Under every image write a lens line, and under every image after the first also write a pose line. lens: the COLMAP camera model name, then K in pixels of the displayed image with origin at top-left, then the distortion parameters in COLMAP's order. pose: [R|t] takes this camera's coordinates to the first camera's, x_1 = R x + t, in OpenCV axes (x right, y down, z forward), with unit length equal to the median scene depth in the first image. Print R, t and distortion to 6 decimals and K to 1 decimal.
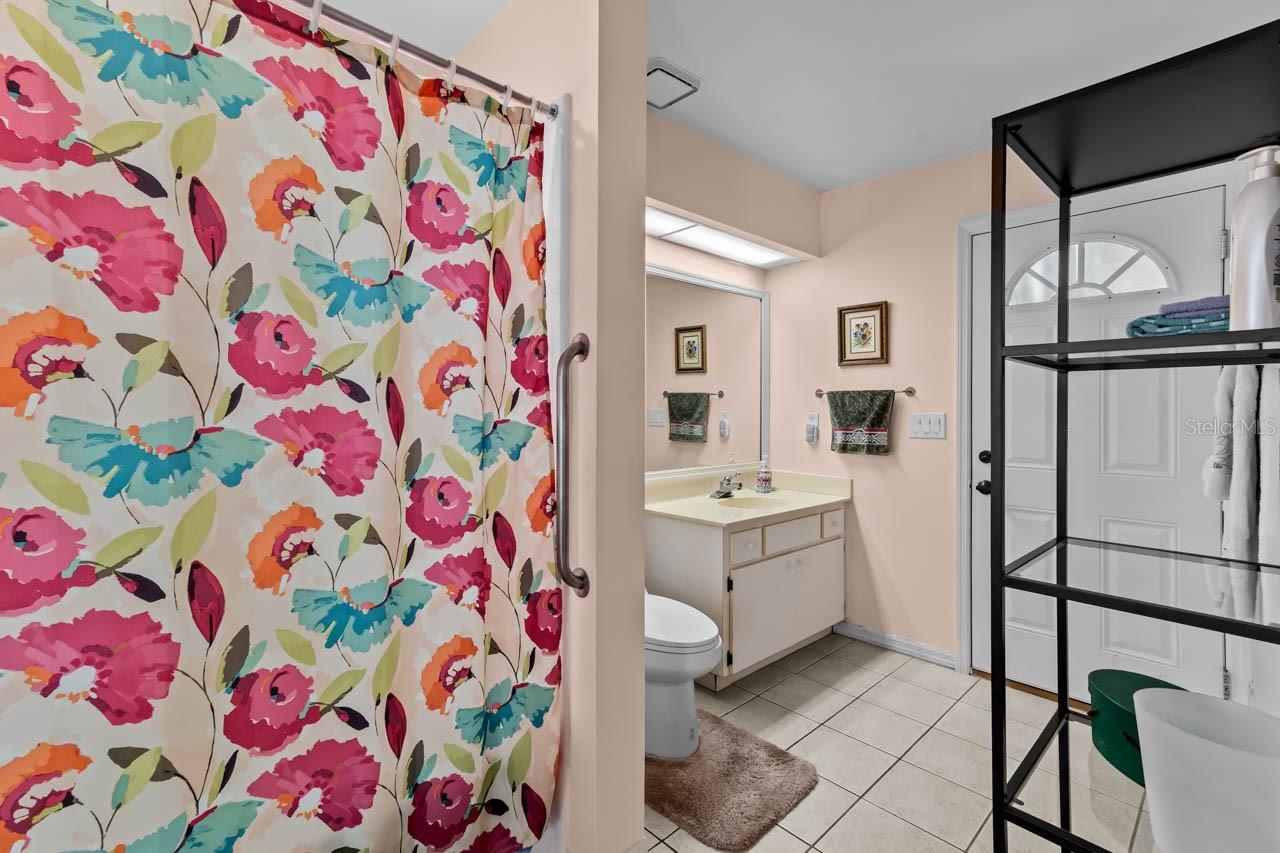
lens RADIAL K [[583.7, 0, 635.8], [0, 583.7, 411.1], [0, 0, 1]] dist [-0.011008, 0.026357]
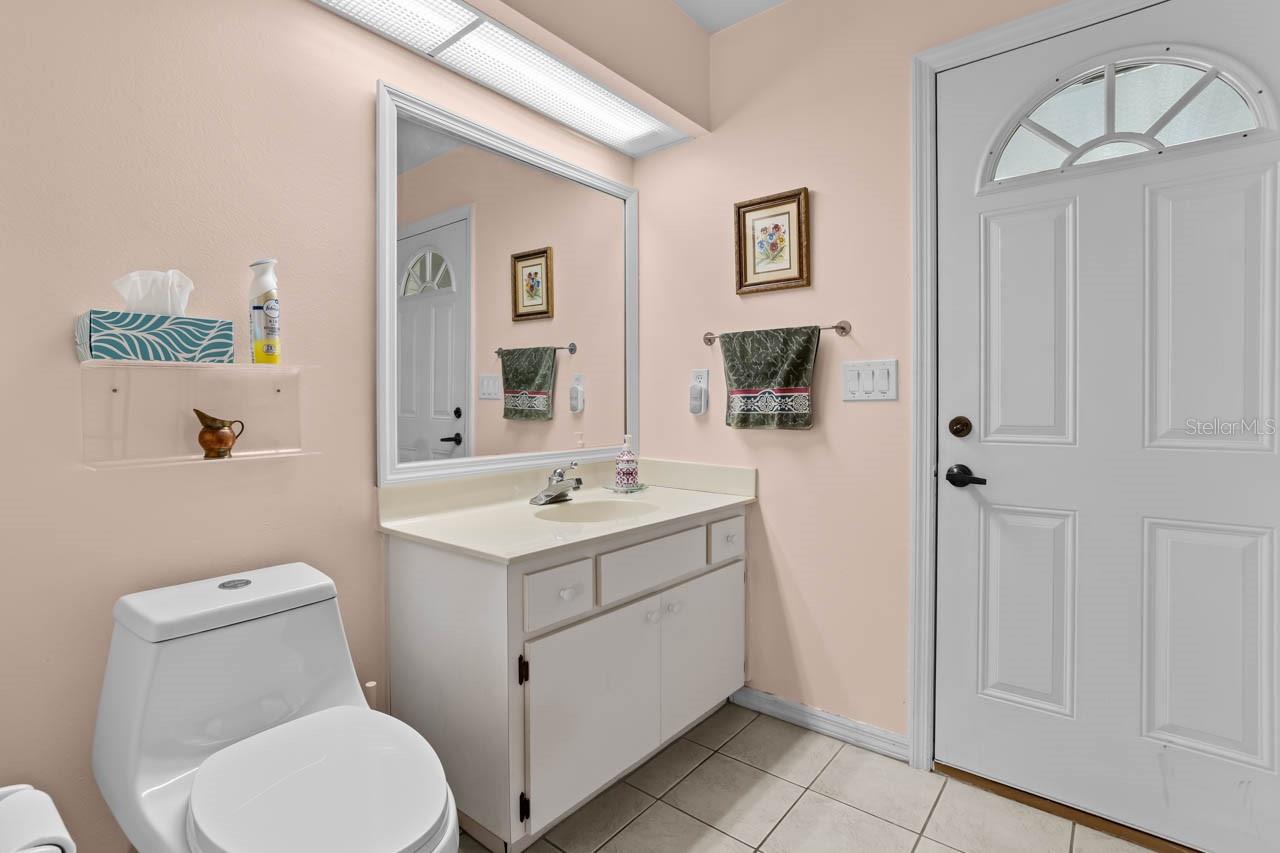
lens RADIAL K [[601.5, 0, 635.5], [0, 601.5, 421.3], [0, 0, 1]] dist [-0.036929, 0.020404]
pose [[0.991857, -0.010050, 0.126963, 0.155363], [0.007322, 0.999733, 0.021934, 0.049087], [-0.127149, -0.020825, 0.991665, 0.362905]]
